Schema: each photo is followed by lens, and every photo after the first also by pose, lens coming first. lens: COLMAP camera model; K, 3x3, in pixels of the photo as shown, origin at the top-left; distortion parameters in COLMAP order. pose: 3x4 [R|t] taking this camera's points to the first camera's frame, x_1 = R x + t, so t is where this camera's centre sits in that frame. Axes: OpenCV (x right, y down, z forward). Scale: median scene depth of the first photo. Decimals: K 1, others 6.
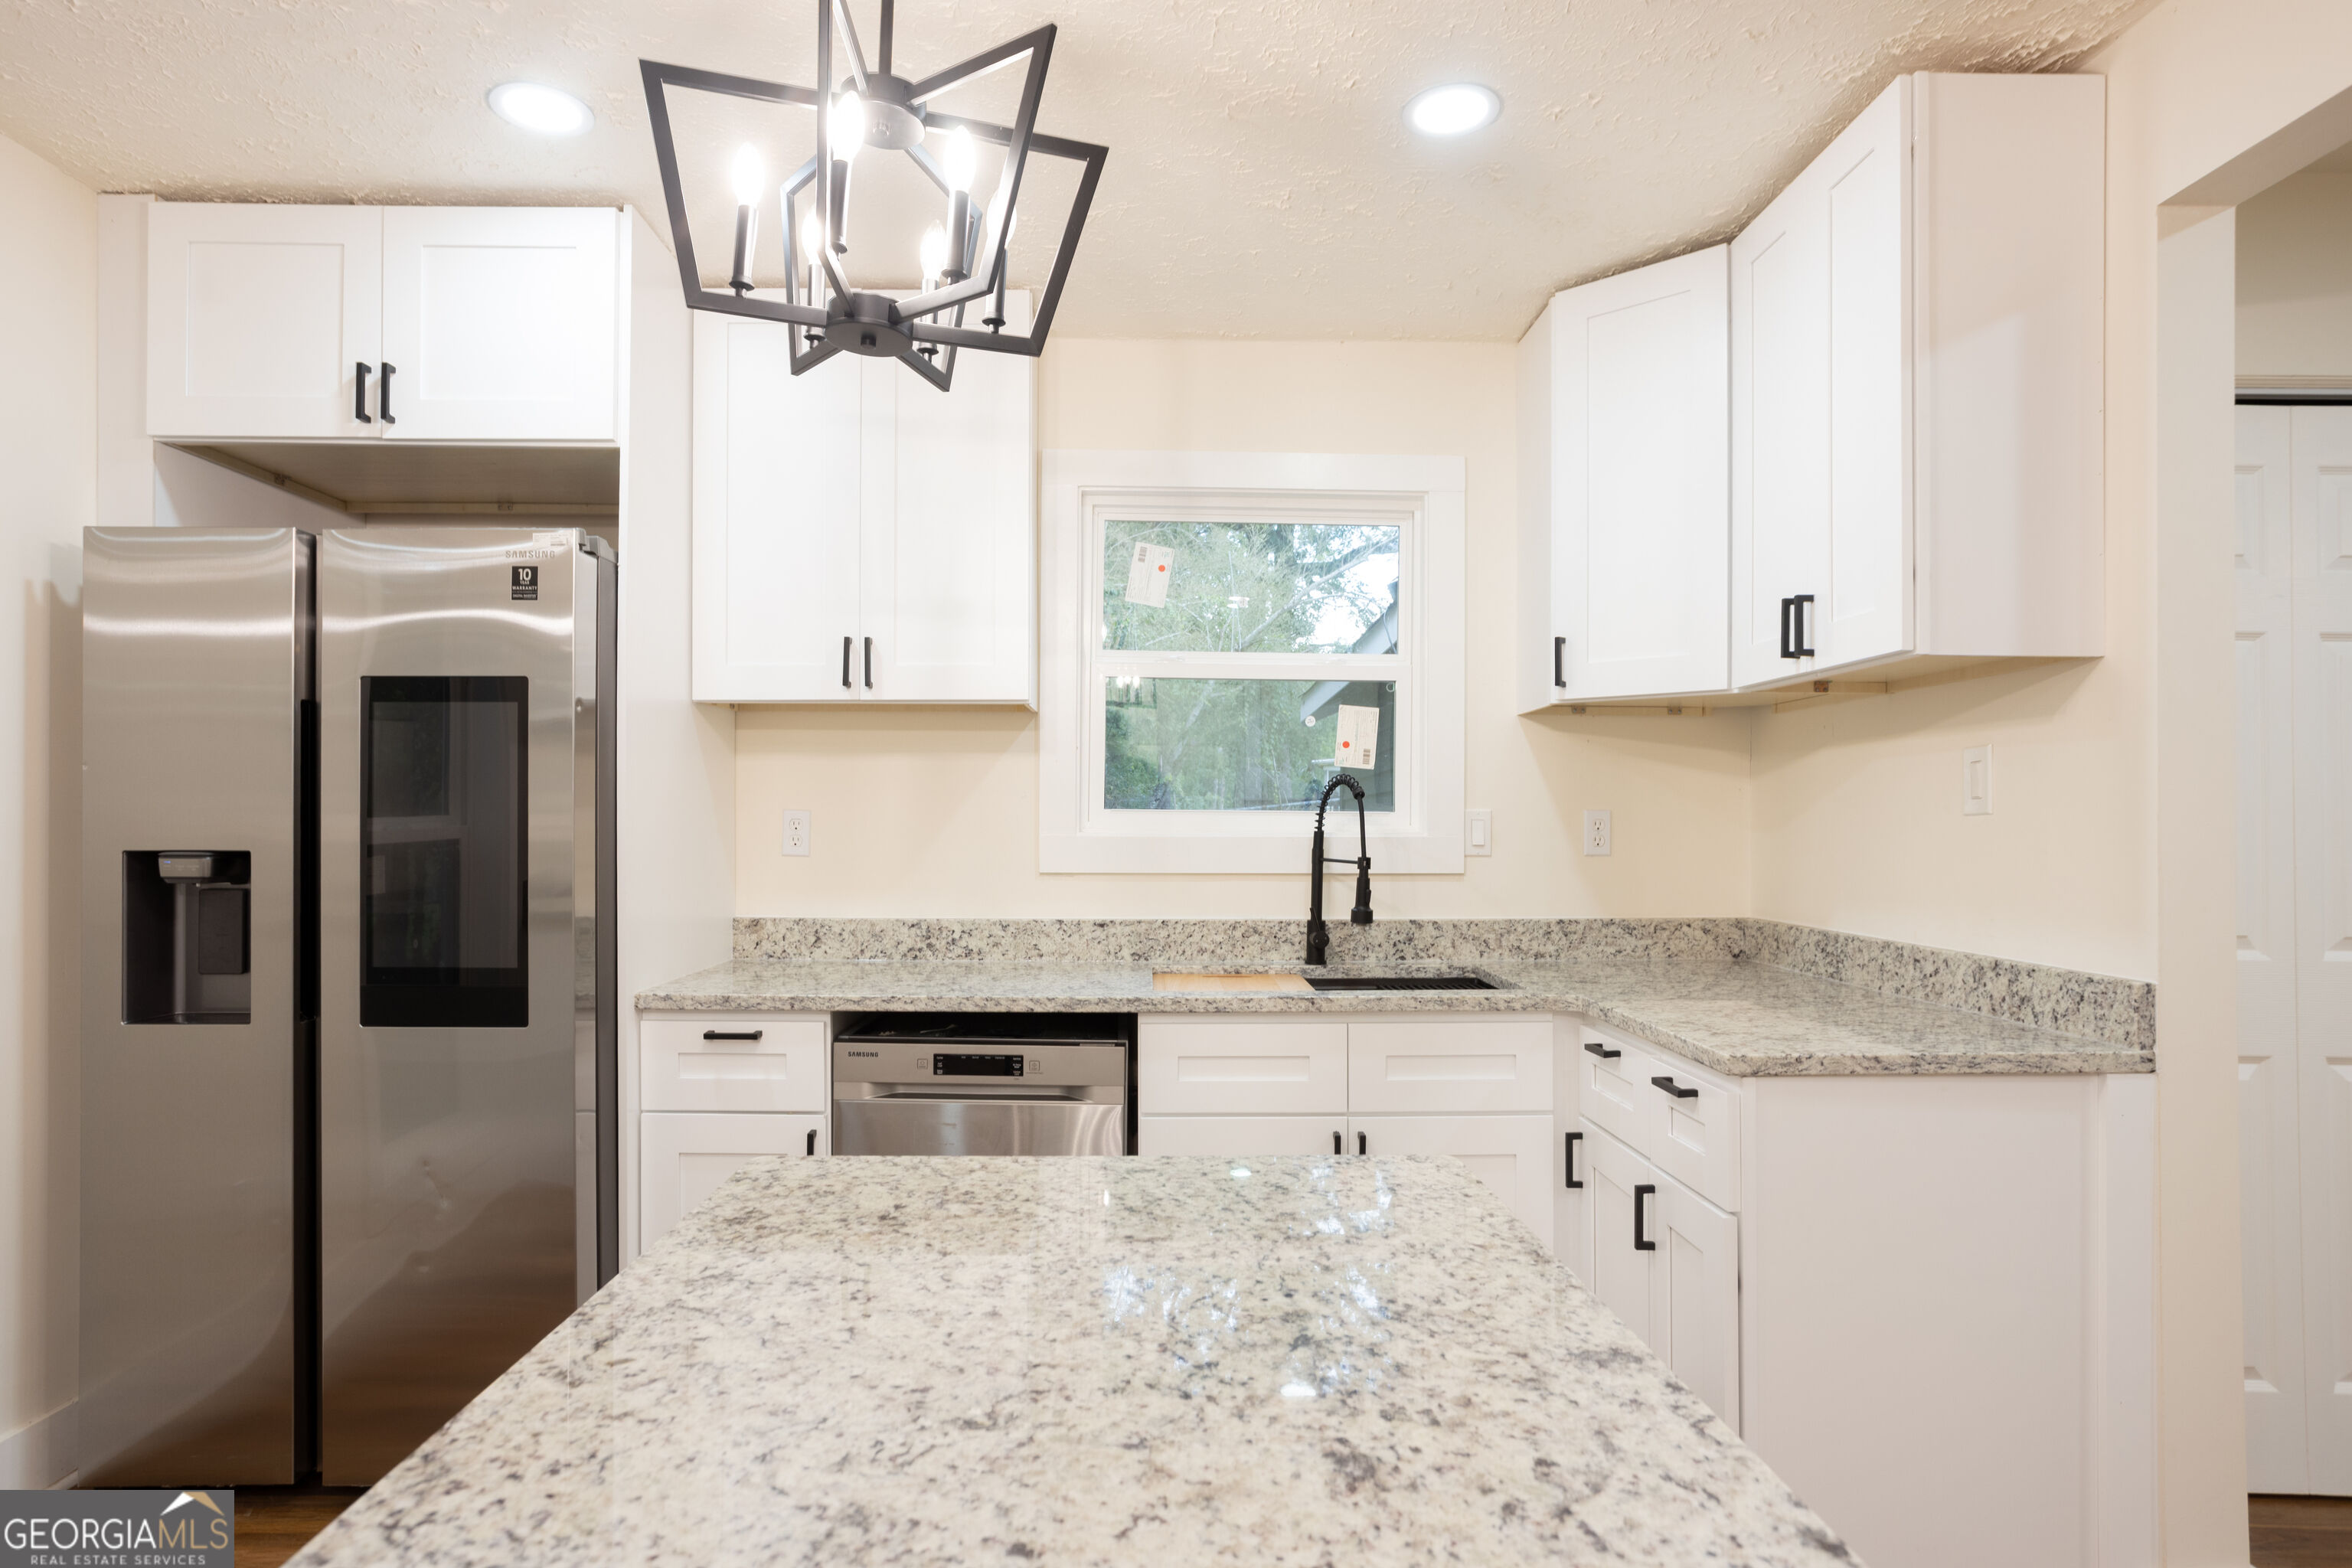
lens RADIAL K [[1364.4, 0, 1141.6], [0, 1364.4, 813.4], [0, 0, 1]] dist [-0.047377, 0.043784]
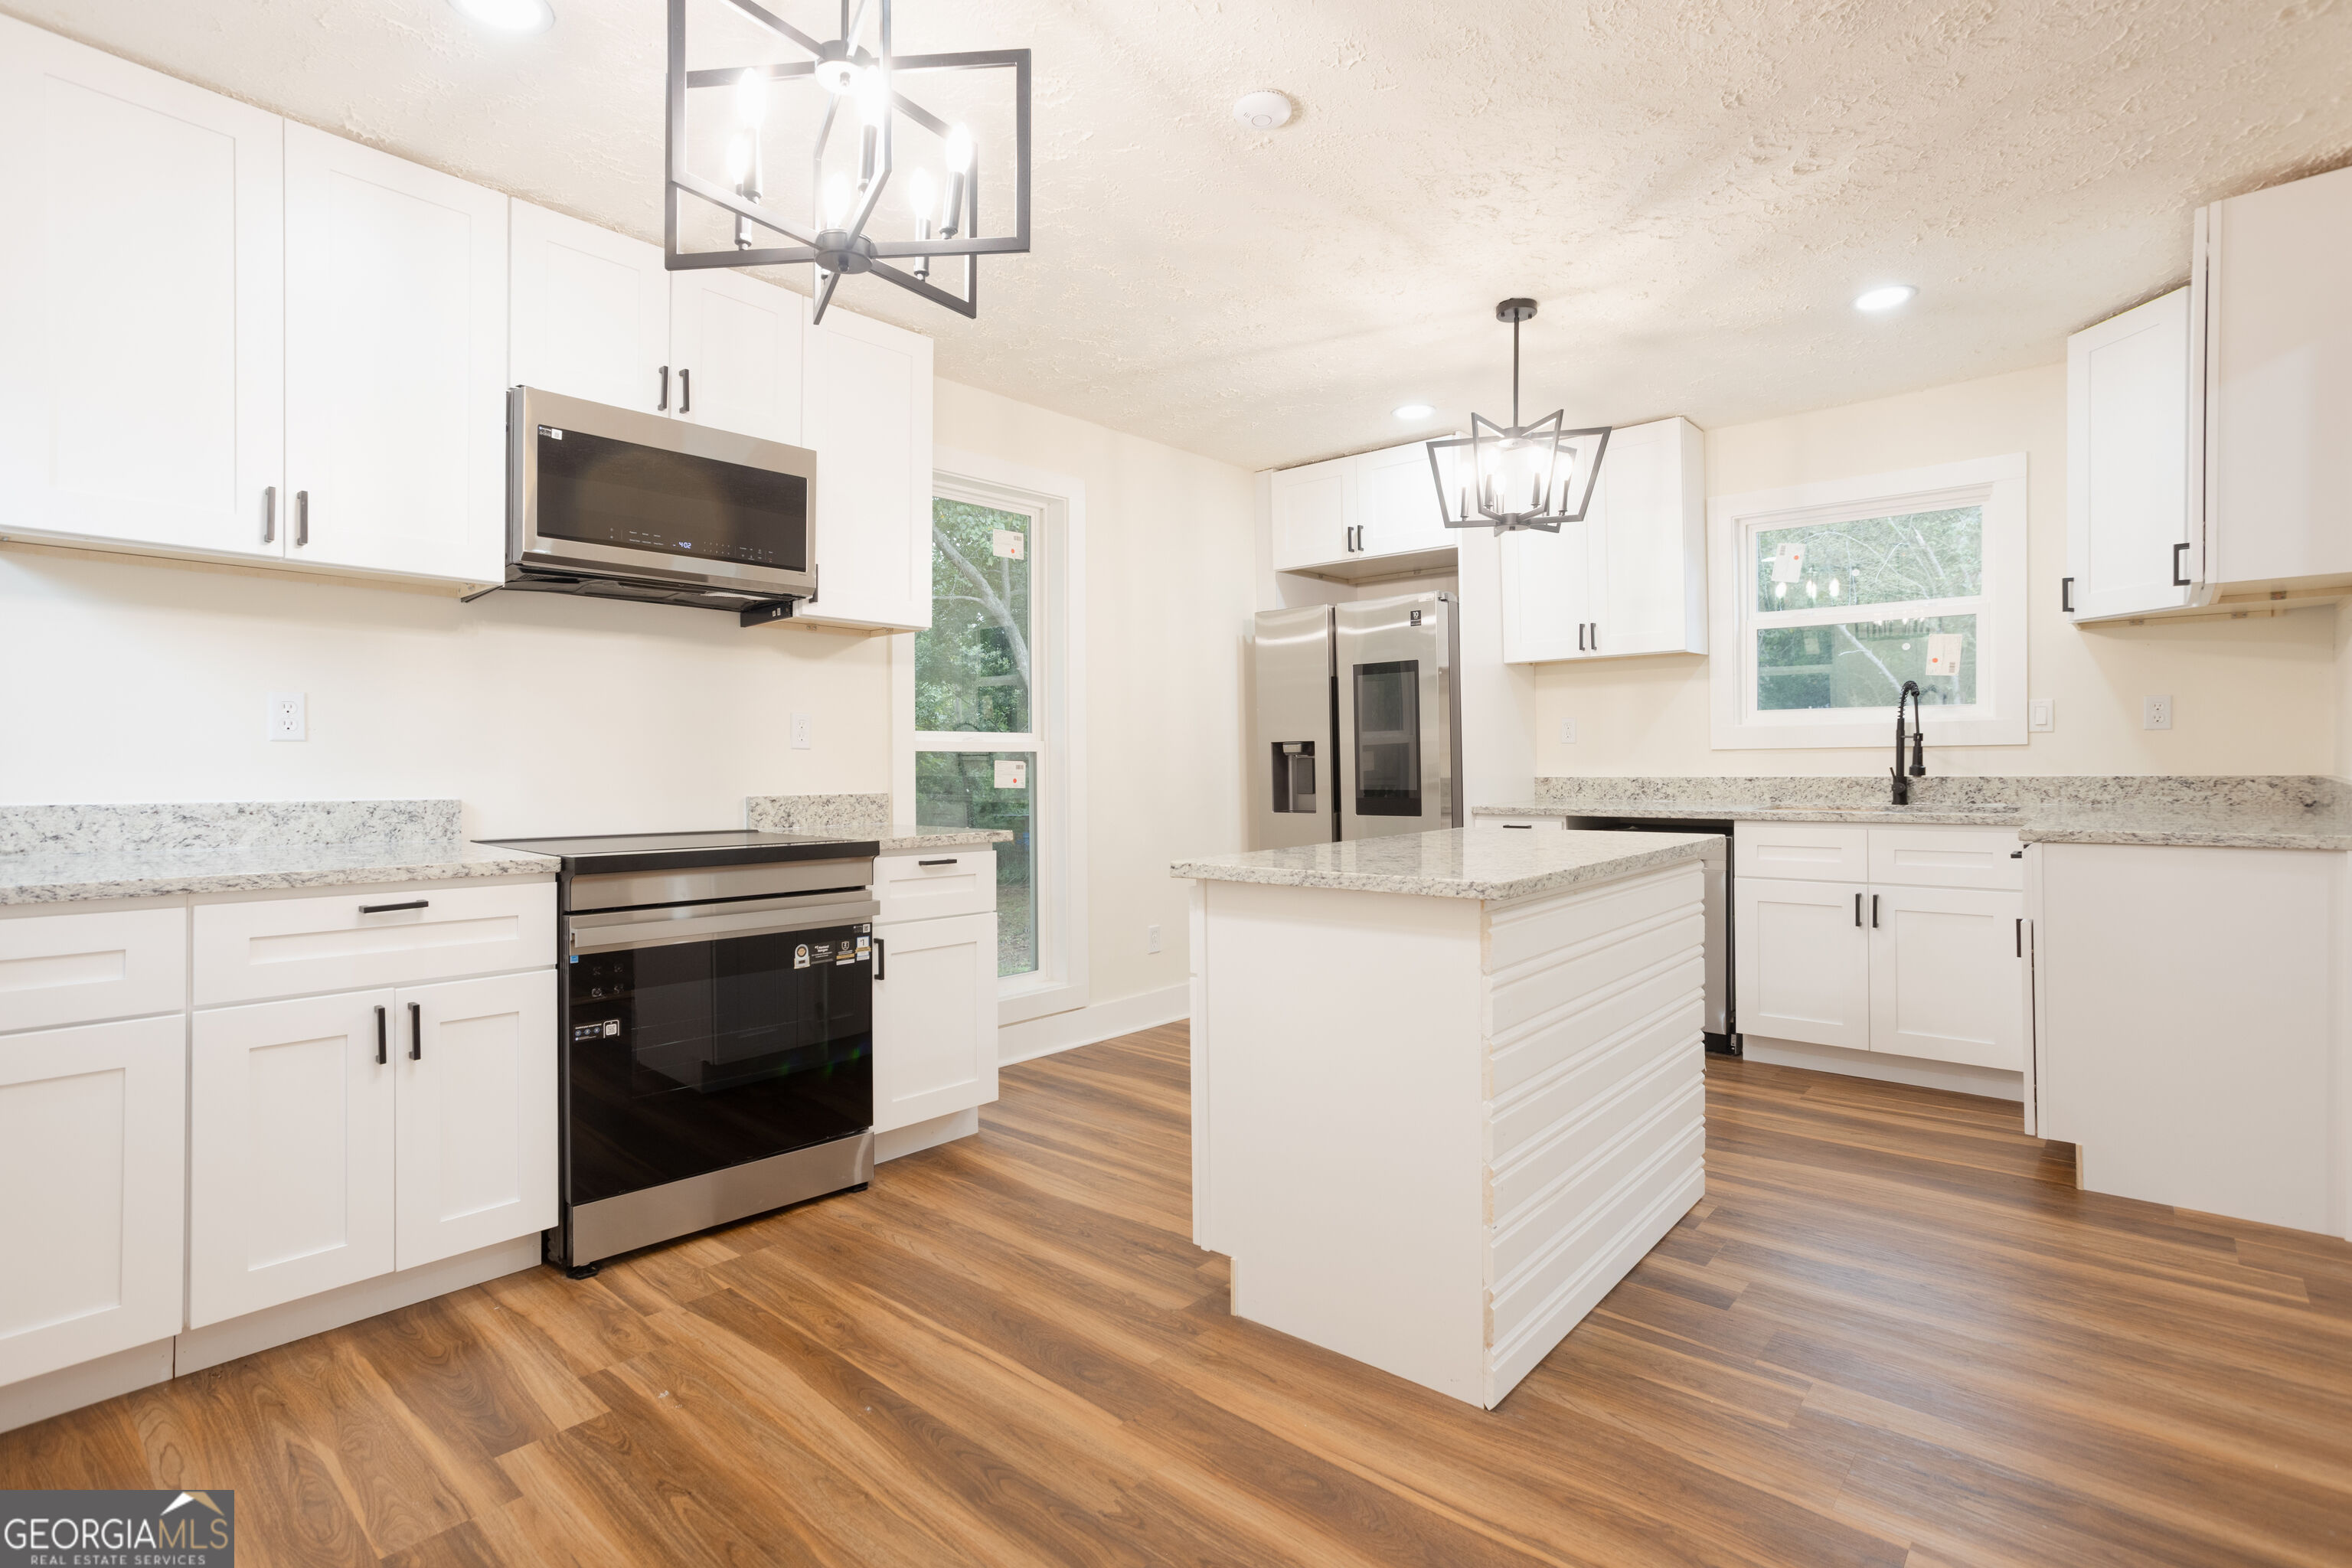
lens RADIAL K [[1146.4, 0, 1168.4], [0, 1146.4, 774.4], [0, 0, 1]] dist [-0.048739, 0.033029]
pose [[0.759077, -0.007799, -0.650954, 0.407934], [0.027106, 0.999440, 0.019634, 0.034944], [0.650436, -0.032548, 0.758864, -0.626184]]
